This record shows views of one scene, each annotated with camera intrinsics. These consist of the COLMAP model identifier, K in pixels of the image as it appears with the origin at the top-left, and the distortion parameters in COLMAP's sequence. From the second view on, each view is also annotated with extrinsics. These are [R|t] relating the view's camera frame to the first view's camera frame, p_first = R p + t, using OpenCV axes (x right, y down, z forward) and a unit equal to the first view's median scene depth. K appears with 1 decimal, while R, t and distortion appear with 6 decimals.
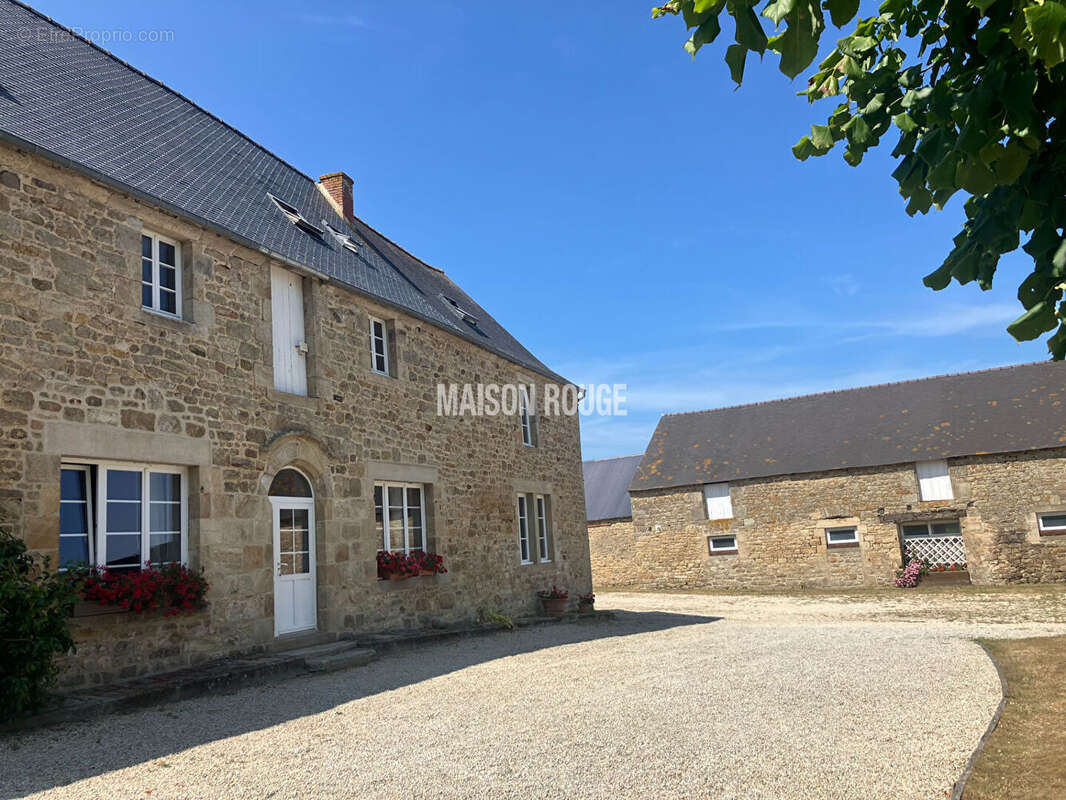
lens RADIAL K [[835.2, 0, 528.1], [0, 835.2, 379.1], [0, 0, 1]] dist [0.000503, -0.003986]
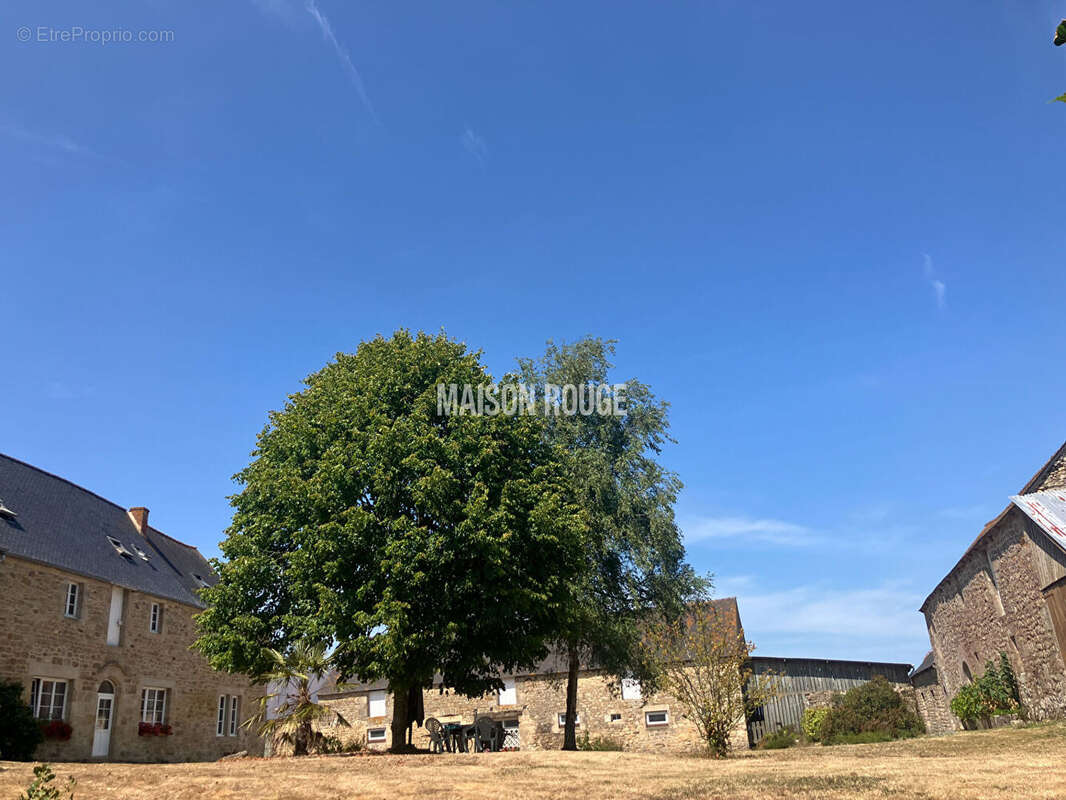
lens RADIAL K [[835.2, 0, 528.1], [0, 835.2, 379.1], [0, 0, 1]] dist [0.000503, -0.003986]
pose [[0.961705, 0.111643, 0.250319, 0.149653], [-0.051372, 0.970519, -0.235487, -0.201726], [-0.269229, 0.213610, 0.939088, -1.538005]]
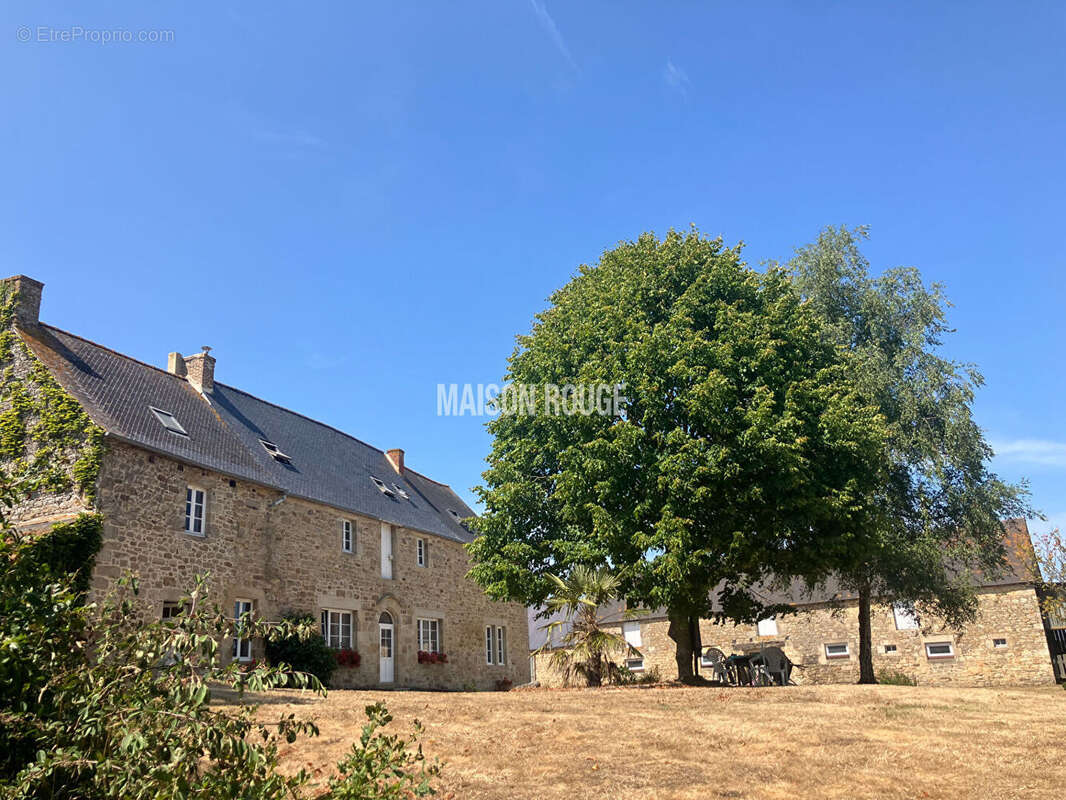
lens RADIAL K [[827.8, 0, 536.8], [0, 827.8, 370.8], [0, 0, 1]] dist [0.001347, -0.003883]
pose [[0.999738, 0.019181, 0.012464, 0.098518], [-0.016834, 0.985834, -0.166878, -0.172732], [-0.015489, 0.166625, 0.985899, -1.370859]]
